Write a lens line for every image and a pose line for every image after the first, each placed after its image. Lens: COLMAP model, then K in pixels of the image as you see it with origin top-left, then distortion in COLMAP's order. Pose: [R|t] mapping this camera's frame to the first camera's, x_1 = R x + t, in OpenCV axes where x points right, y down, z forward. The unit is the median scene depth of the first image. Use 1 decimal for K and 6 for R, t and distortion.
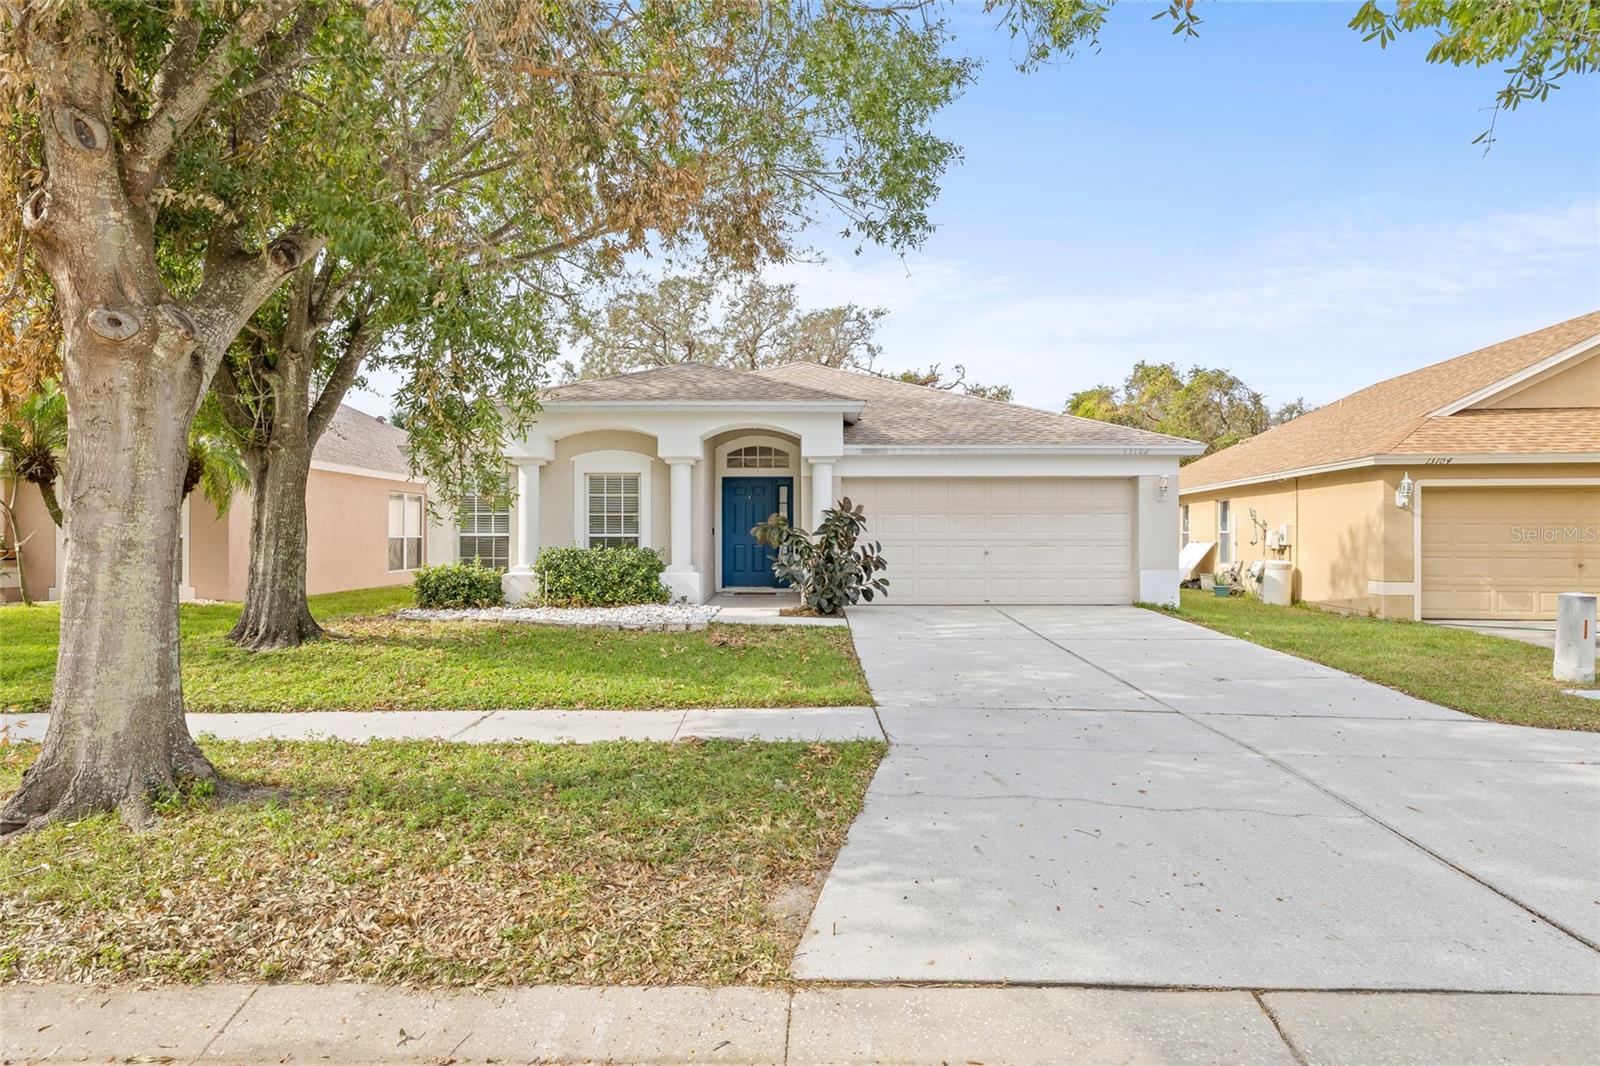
lens RADIAL K [[841.3, 0, 795.6], [0, 841.3, 536.4], [0, 0, 1]] dist [0.000518, -0.000240]
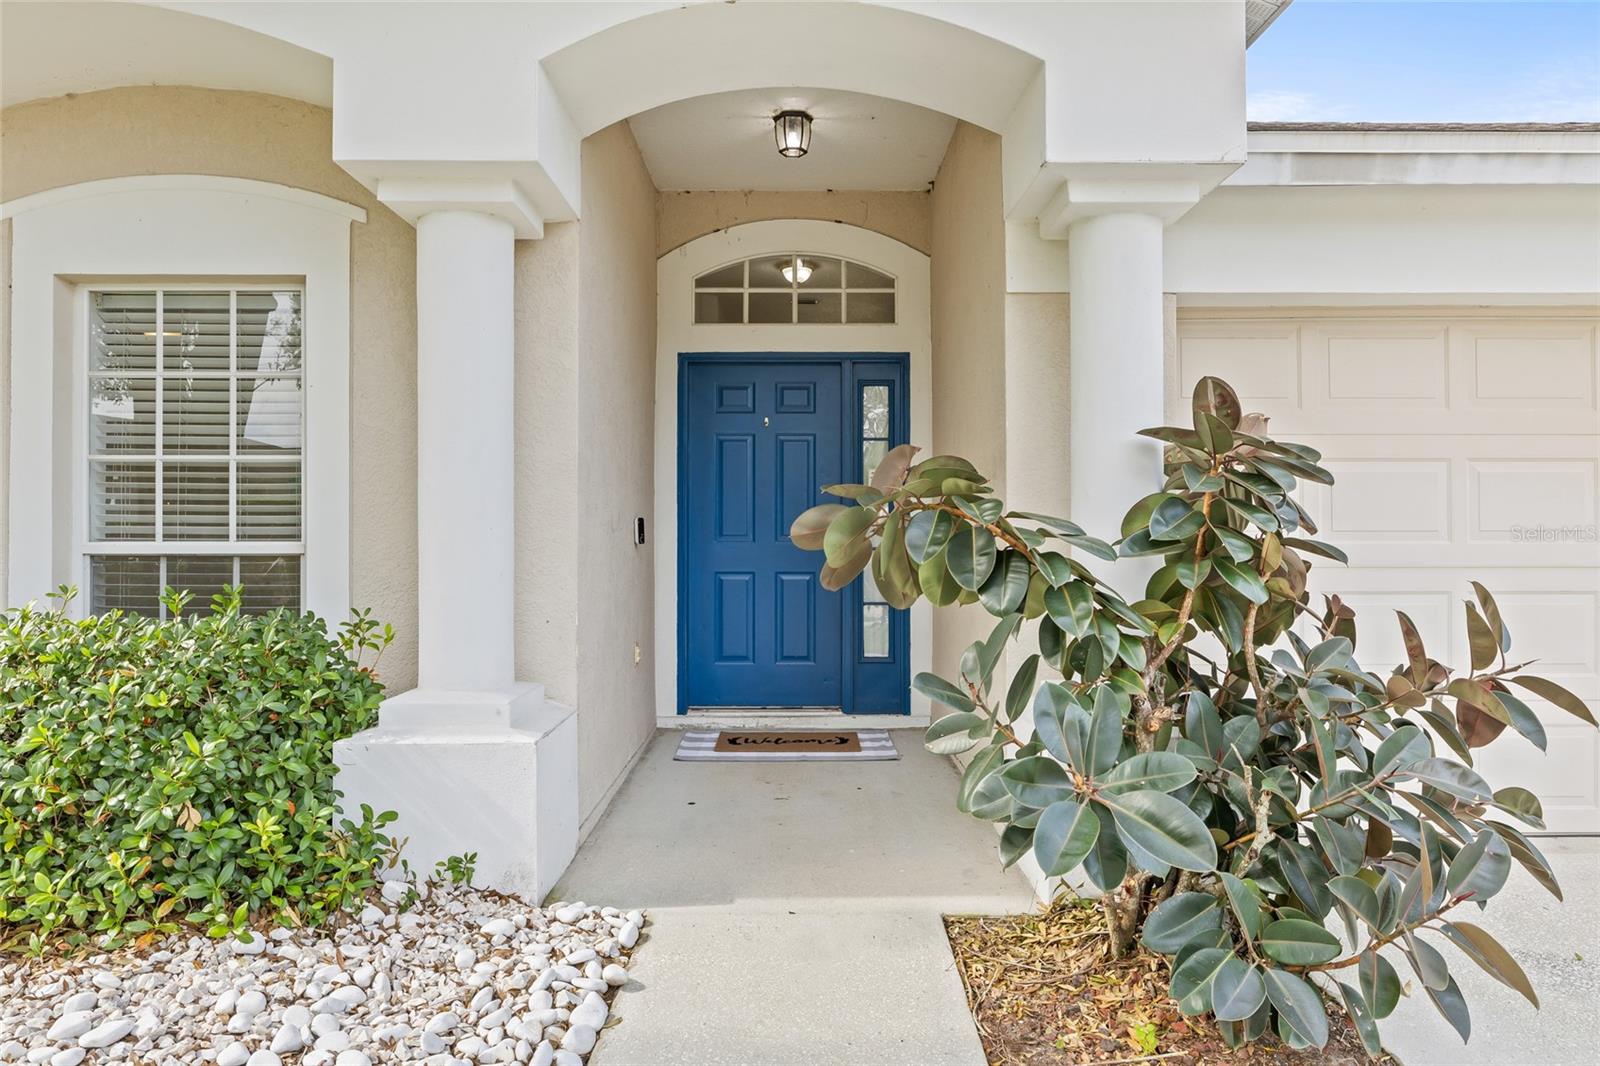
lens RADIAL K [[998.4, 0, 807.4], [0, 998.4, 532.1], [0, 0, 1]] dist [0.004709, 0.000998]
pose [[0.999963, 0.000775, 0.008617, -0.049987], [-0.000762, 0.999998, -0.001565, -0.005509], [-0.008618, 0.001559, 0.999962, 0.732875]]
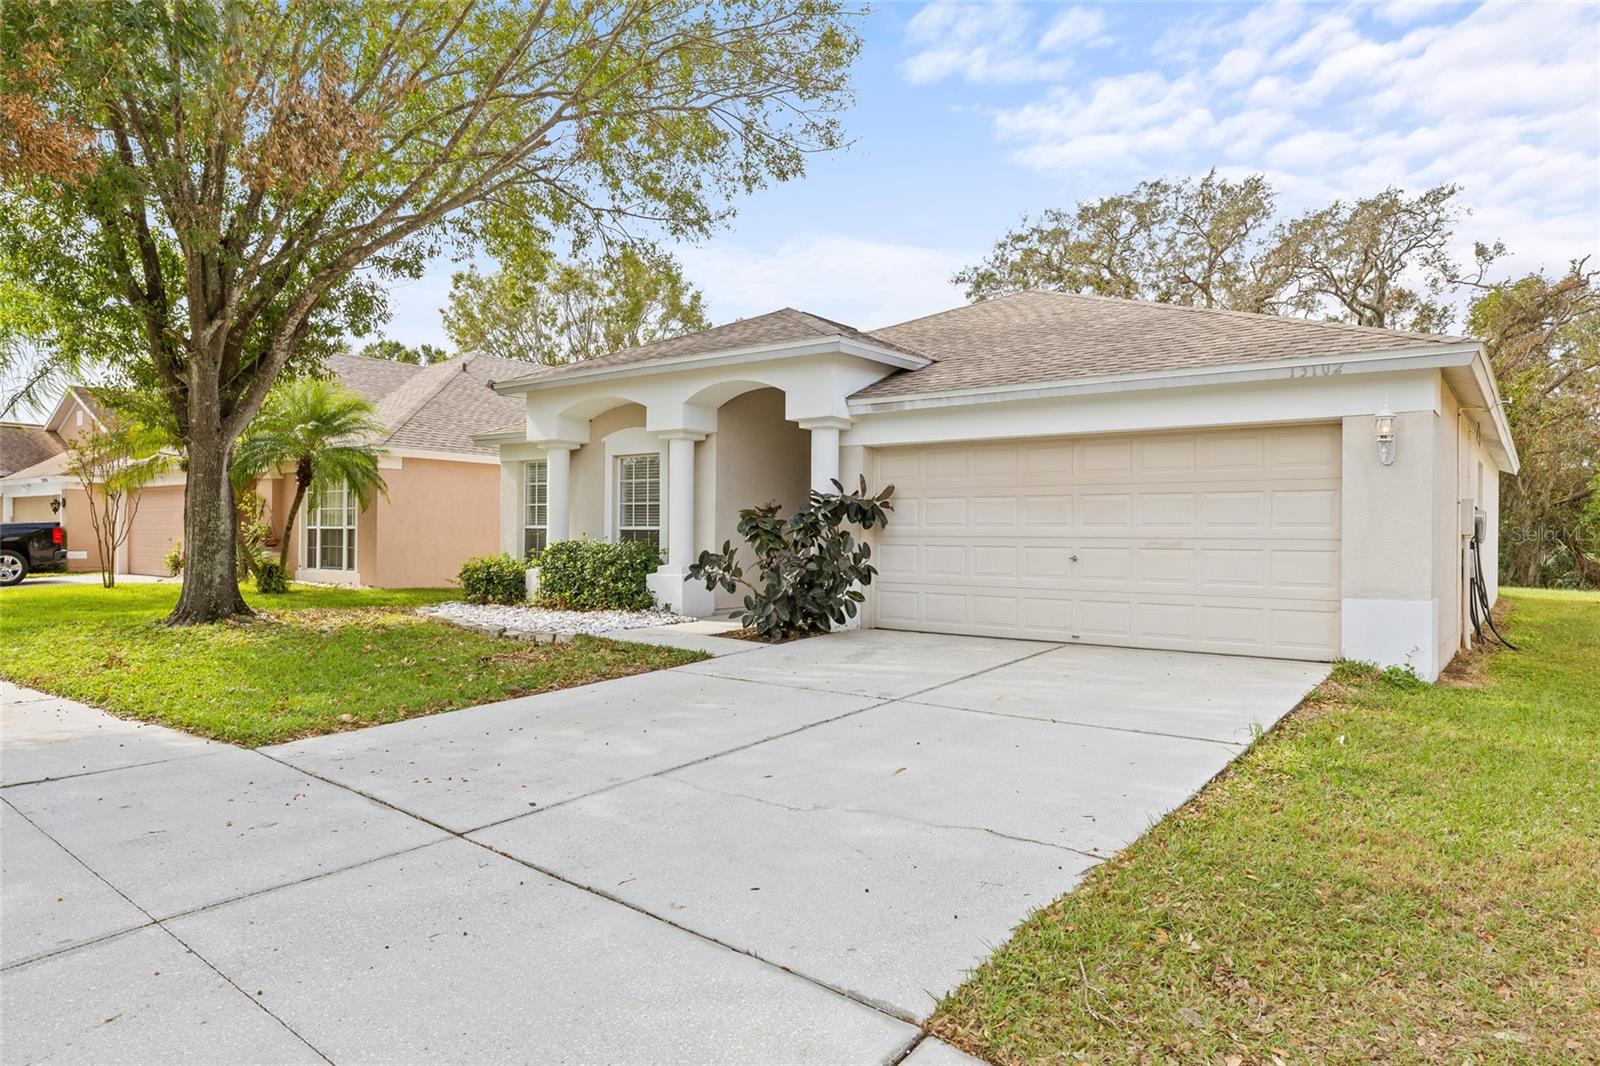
lens RADIAL K [[983.2, 0, 801.2], [0, 983.2, 538.4], [0, 0, 1]] dist [0.003868, 0.000440]
pose [[0.795356, 0.009407, -0.606070, 0.520370], [-0.009997, 0.999947, 0.002402, 0.005255], [0.606060, 0.004149, 0.795408, 0.316077]]
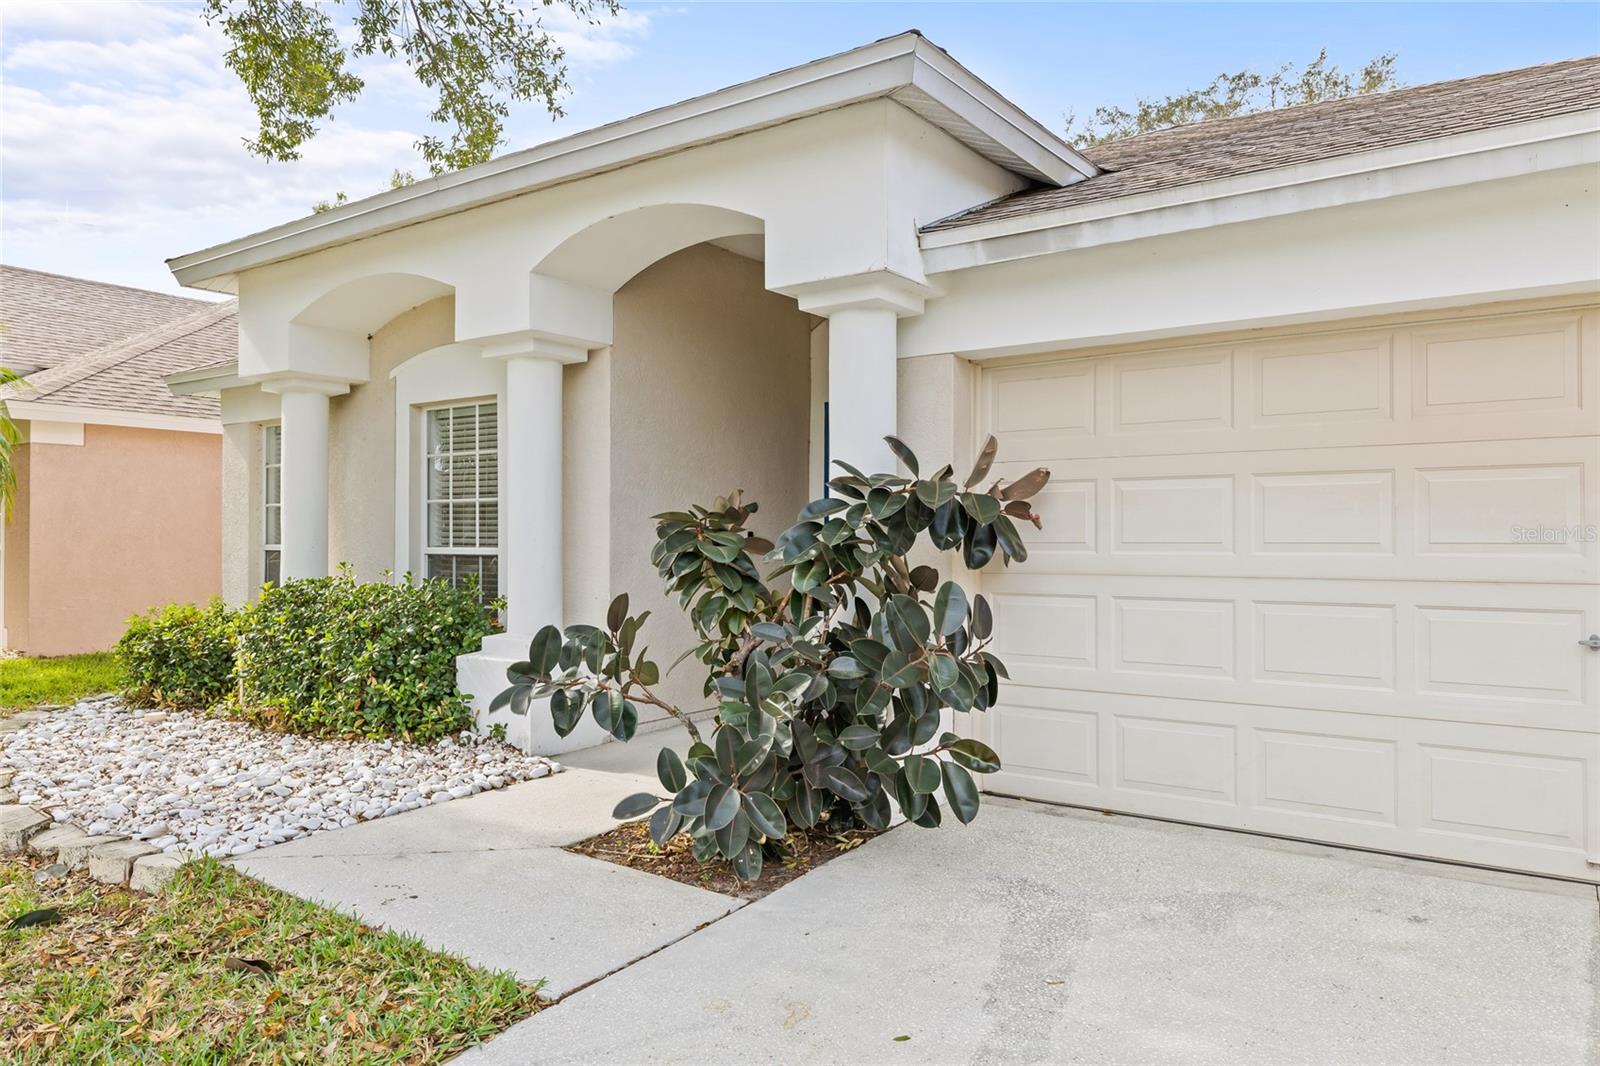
lens RADIAL K [[1075.9, 0, 800.4], [0, 1075.9, 531.8], [0, 0, 1]] dist [0.032357, -0.000175]
pose [[0.814573, -0.002660, -0.580055, 0.230429], [-0.002930, 0.999958, -0.008700, -0.006755], [0.580054, 0.008786, 0.814531, 0.673751]]
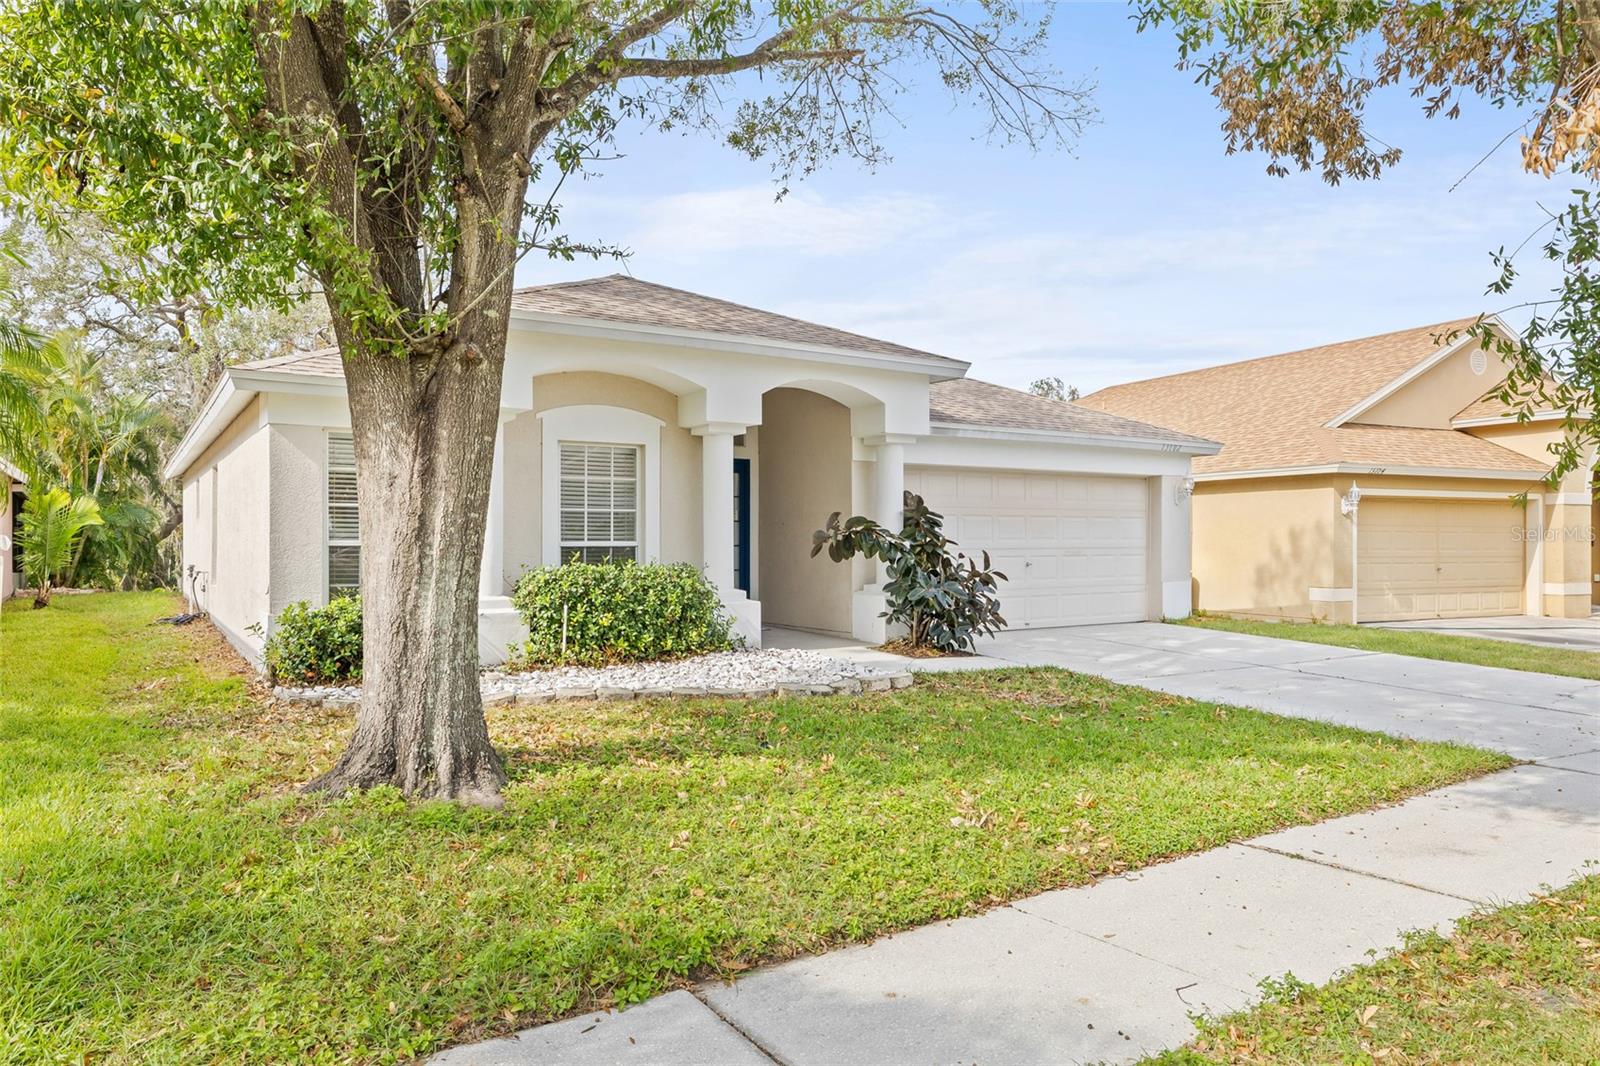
lens RADIAL K [[1058.2, 0, 803.9], [0, 1058.2, 531.8], [0, 0, 1]] dist [-0.001633, 0.000456]
pose [[0.840460, 0.004109, 0.541859, -0.517583], [0.000845, 0.999960, -0.008893, -0.003297], [-0.541874, 0.007932, 0.840423, 0.273395]]
